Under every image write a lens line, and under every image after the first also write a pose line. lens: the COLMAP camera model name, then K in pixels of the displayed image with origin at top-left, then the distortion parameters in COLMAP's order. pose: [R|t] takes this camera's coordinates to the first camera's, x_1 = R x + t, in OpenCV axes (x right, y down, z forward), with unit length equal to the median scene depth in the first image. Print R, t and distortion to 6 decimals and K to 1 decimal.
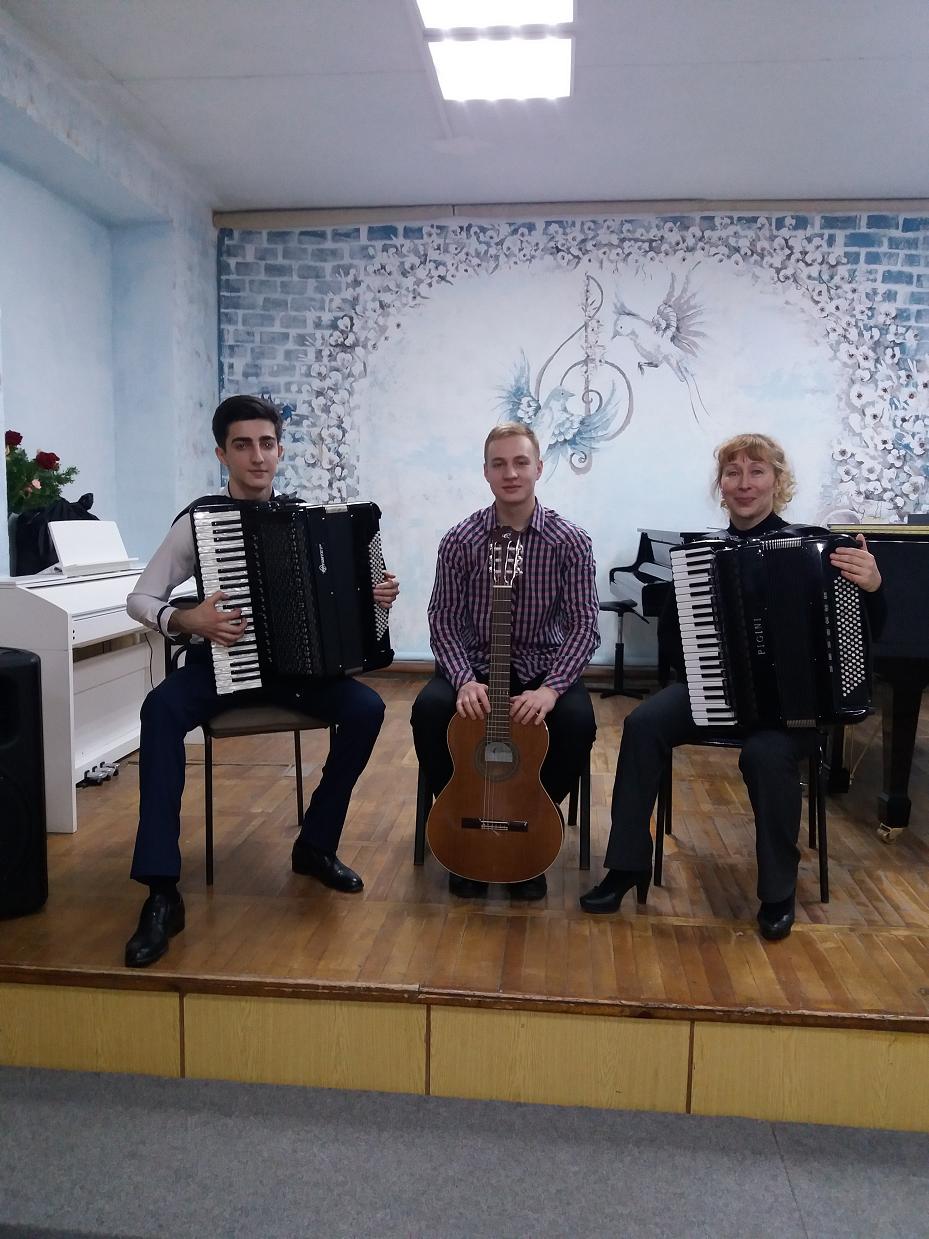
lens RADIAL K [[1008.4, 0, 467.7], [0, 1008.4, 631.1], [0, 0, 1]] dist [0.120851, -0.294767]
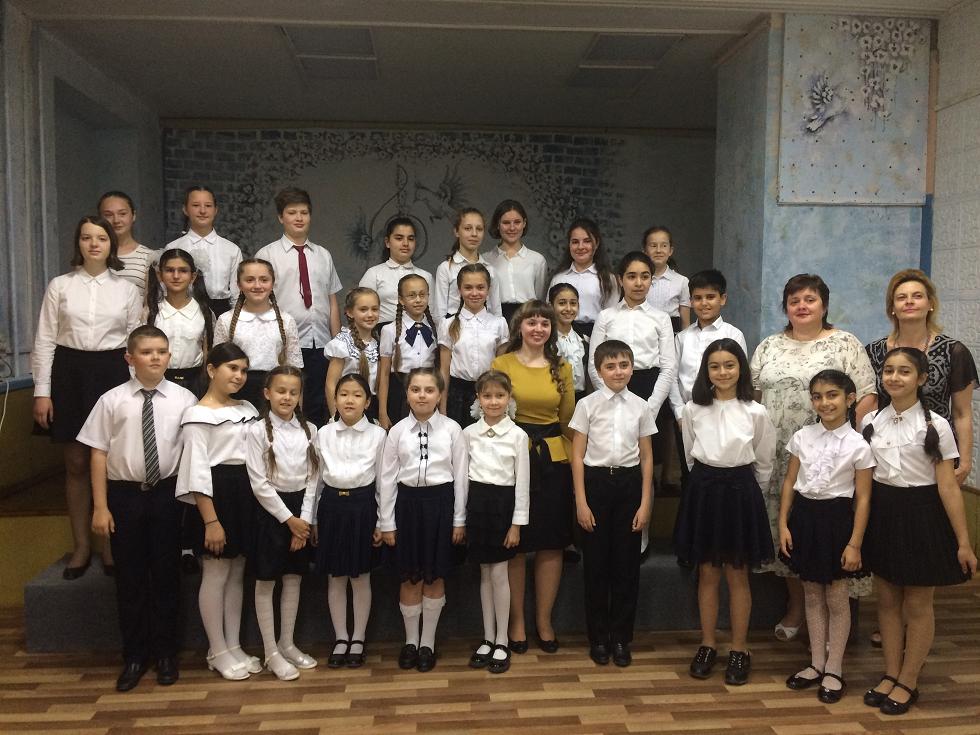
lens RADIAL K [[824.8, 0, 490.0], [0, 824.8, 367.5], [0, 0, 1]] dist [0.122410, -0.176974]
pose [[0.982897, -0.025616, 0.182368, 0.007886], [0.033109, 0.998723, -0.038163, 0.044583], [-0.181158, 0.043549, 0.982489, -0.367868]]
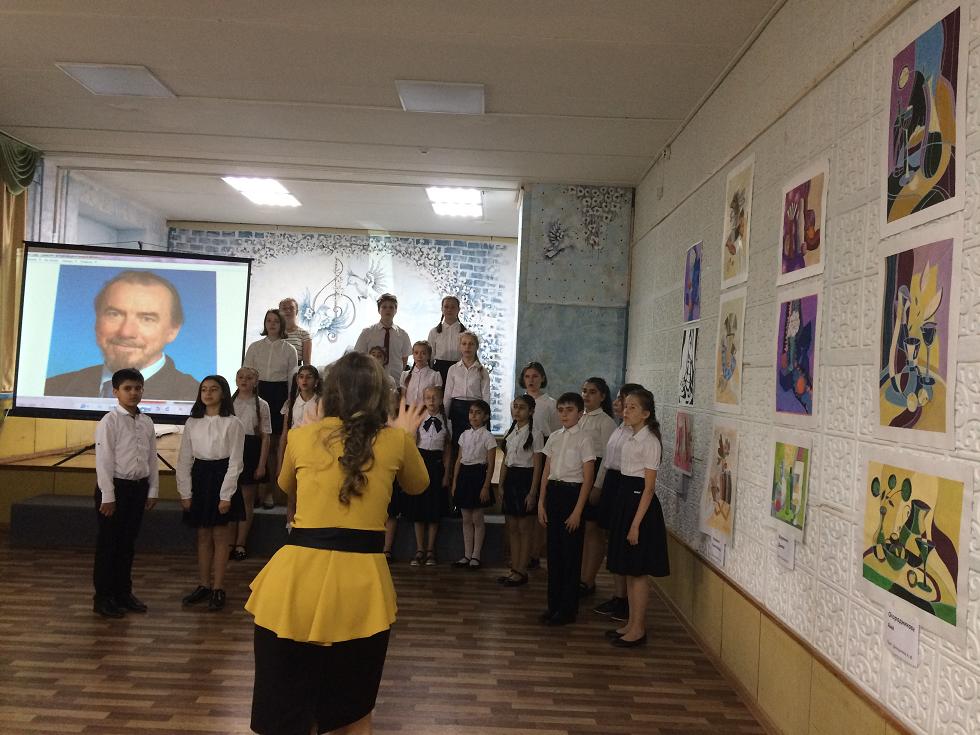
lens RADIAL K [[824.8, 0, 490.0], [0, 824.8, 367.5], [0, 0, 1]] dist [0.122410, -0.176974]
pose [[0.994241, 0.033811, 0.101695, 0.280568], [-0.021677, 0.992760, -0.118140, 0.109640], [-0.104953, 0.115255, 0.987776, -0.856926]]
